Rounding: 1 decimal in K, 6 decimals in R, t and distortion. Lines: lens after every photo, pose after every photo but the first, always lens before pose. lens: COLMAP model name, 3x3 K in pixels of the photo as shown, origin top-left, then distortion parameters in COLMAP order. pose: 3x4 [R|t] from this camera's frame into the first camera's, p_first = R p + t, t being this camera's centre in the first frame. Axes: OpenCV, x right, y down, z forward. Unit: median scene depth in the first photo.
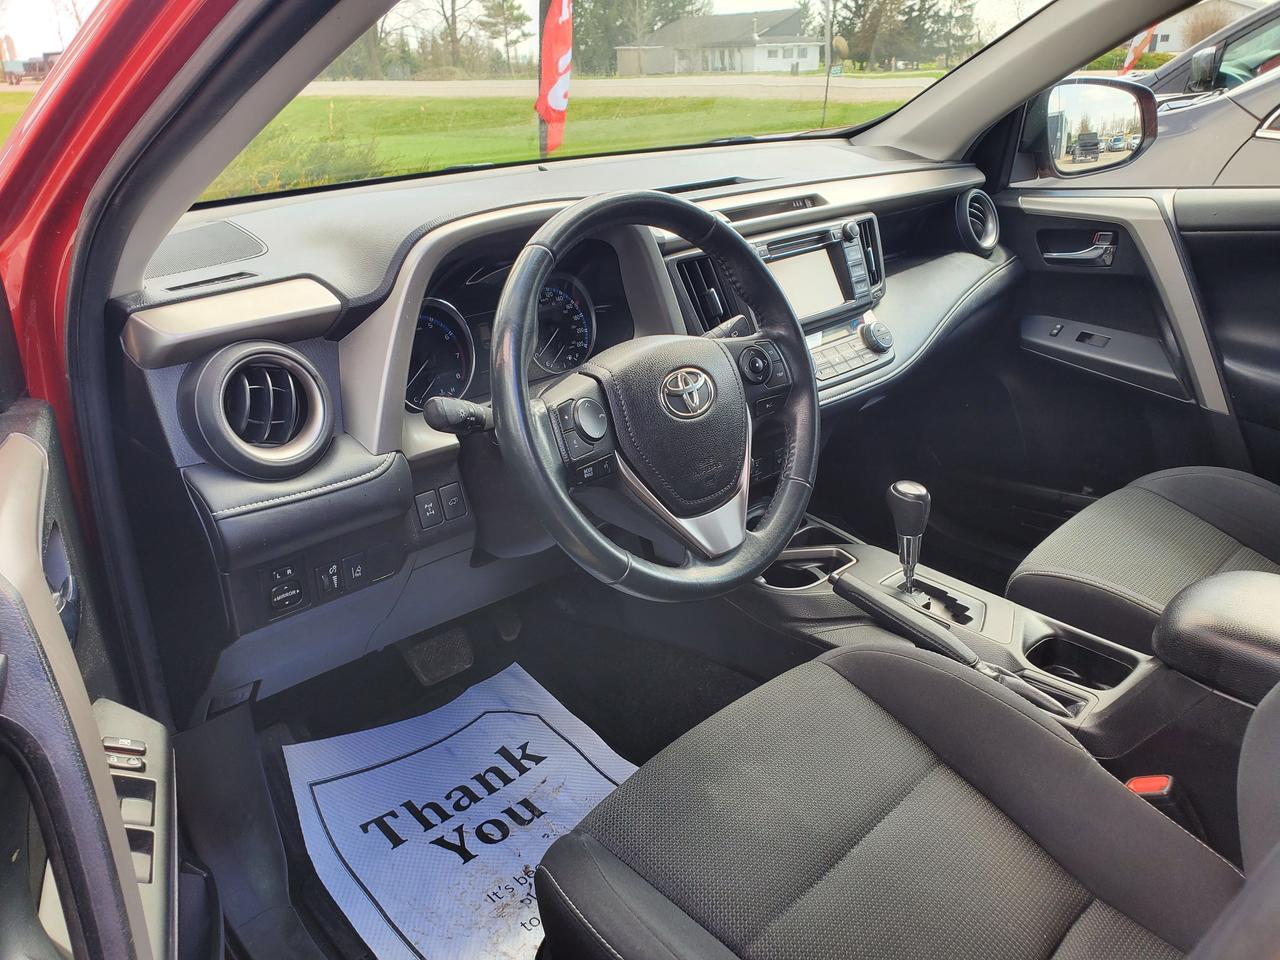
lens RADIAL K [[948.2, 0, 640.0], [0, 948.2, 480.0], [0, 0, 1]] dist [0.007396, 0.004162]
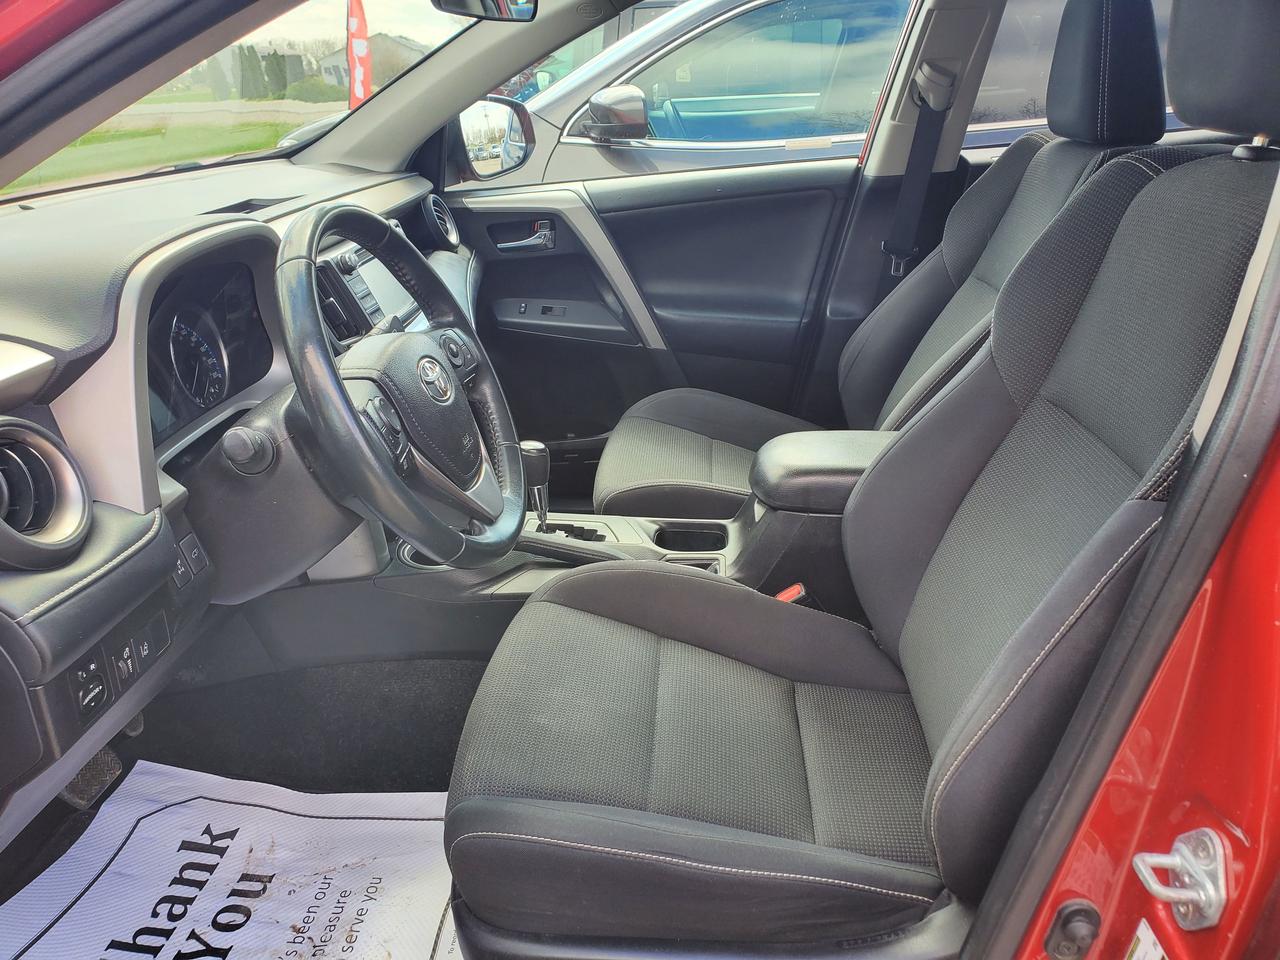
lens RADIAL K [[920.2, 0, 640.0], [0, 920.2, 480.0], [0, 0, 1]] dist [0.023337, -0.042727]
pose [[0.778636, -0.258209, 0.571886, -0.181884], [0.264549, 0.961533, 0.073945, 0.001183], [-0.568981, 0.093716, 0.816993, 0.005300]]
